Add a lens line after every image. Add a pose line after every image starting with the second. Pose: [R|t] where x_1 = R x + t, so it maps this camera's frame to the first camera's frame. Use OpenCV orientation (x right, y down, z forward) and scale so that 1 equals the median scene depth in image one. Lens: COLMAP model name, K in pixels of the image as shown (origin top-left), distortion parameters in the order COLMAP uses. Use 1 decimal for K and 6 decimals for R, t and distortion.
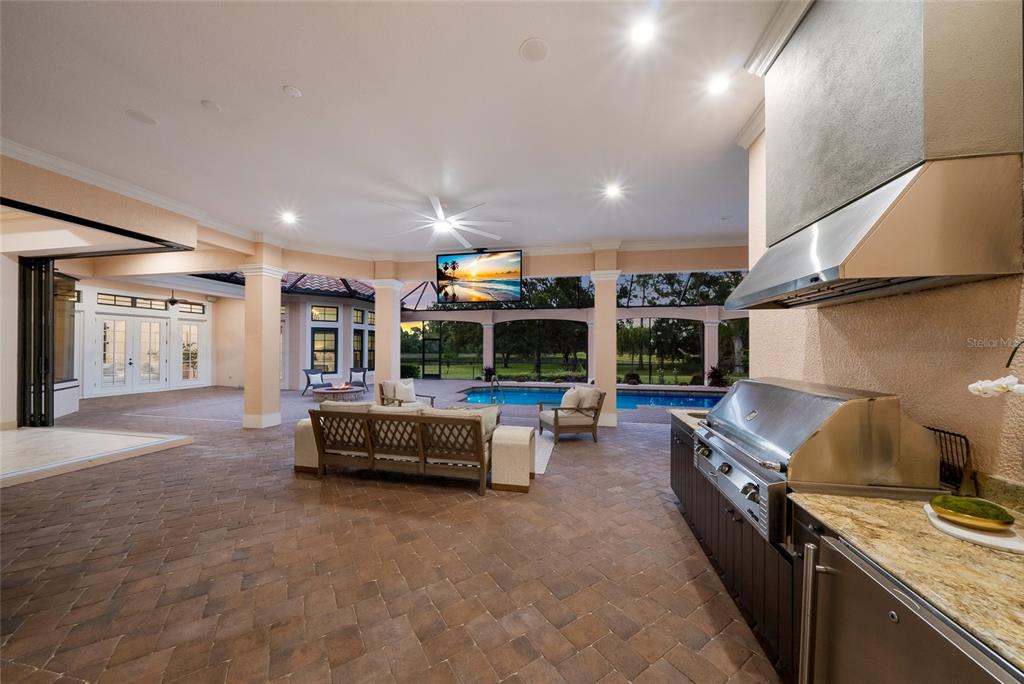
lens RADIAL K [[354.0, 0, 515.2], [0, 354.0, 347.0], [0, 0, 1]] dist [-0.005565, -0.000410]
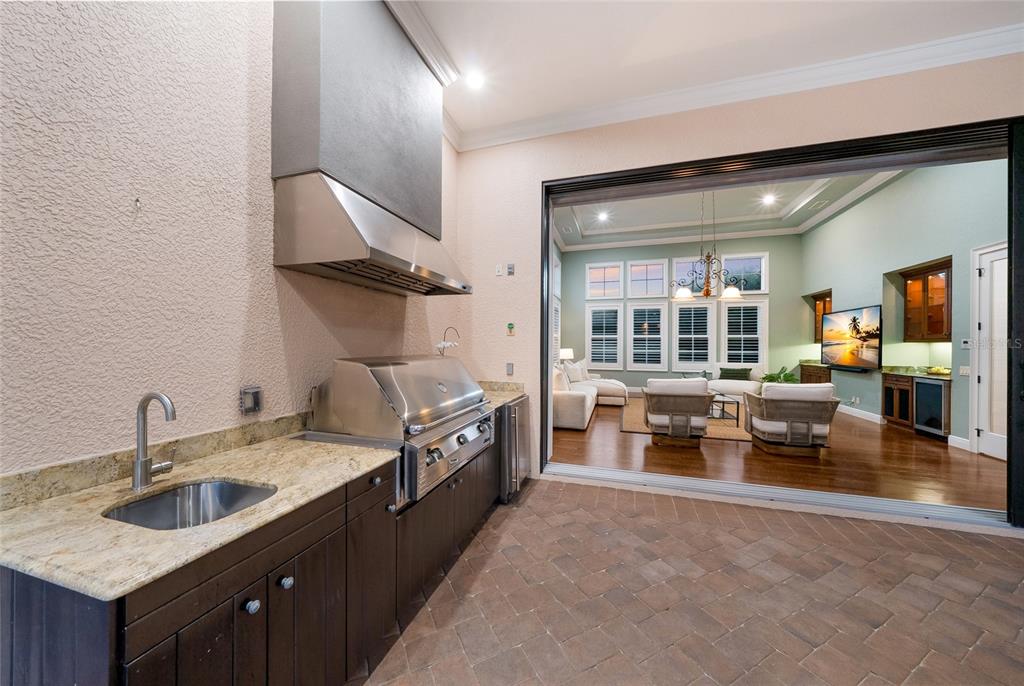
lens RADIAL K [[354.0, 0, 511.6], [0, 354.0, 347.7], [0, 0, 1]] dist [-0.005565, -0.000410]
pose [[-0.994828, -0.004421, 0.101479, 0.068876], [-0.004133, 0.999987, 0.003048, 0.014048], [-0.101491, 0.002613, -0.994833, 0.406400]]
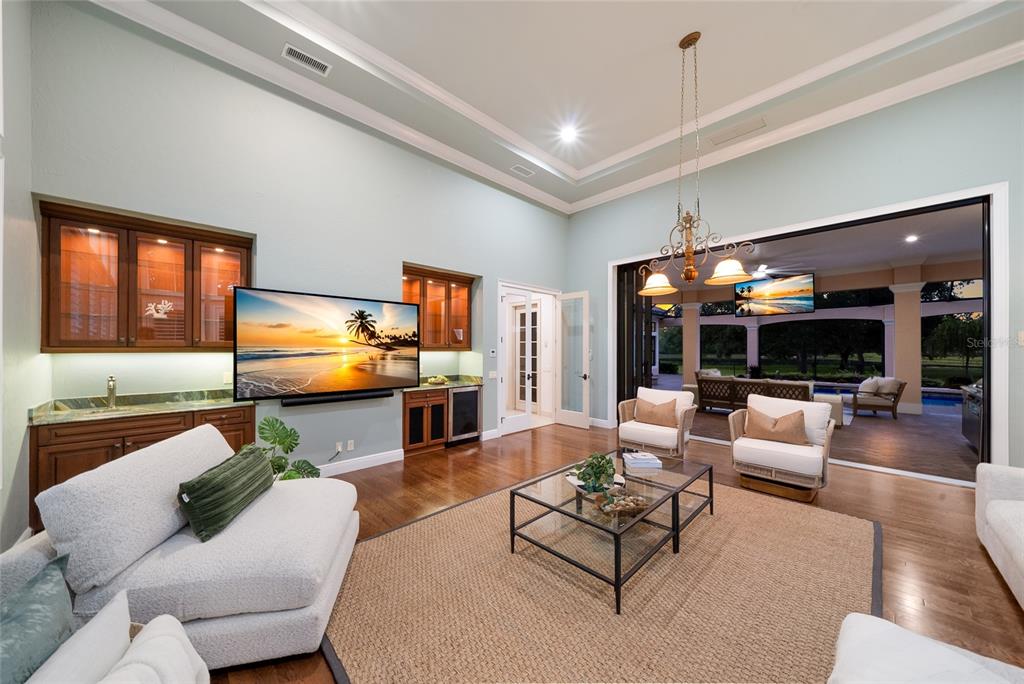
lens RADIAL K [[354.0, 0, 505.7], [0, 354.0, 350.8], [0, 0, 1]] dist [-0.005565, -0.000410]
pose [[0.816059, 0.002284, -0.577965, -0.155288], [0.003109, 0.999960, 0.008341, -0.002727], [0.577961, -0.008604, 0.816019, -0.697677]]
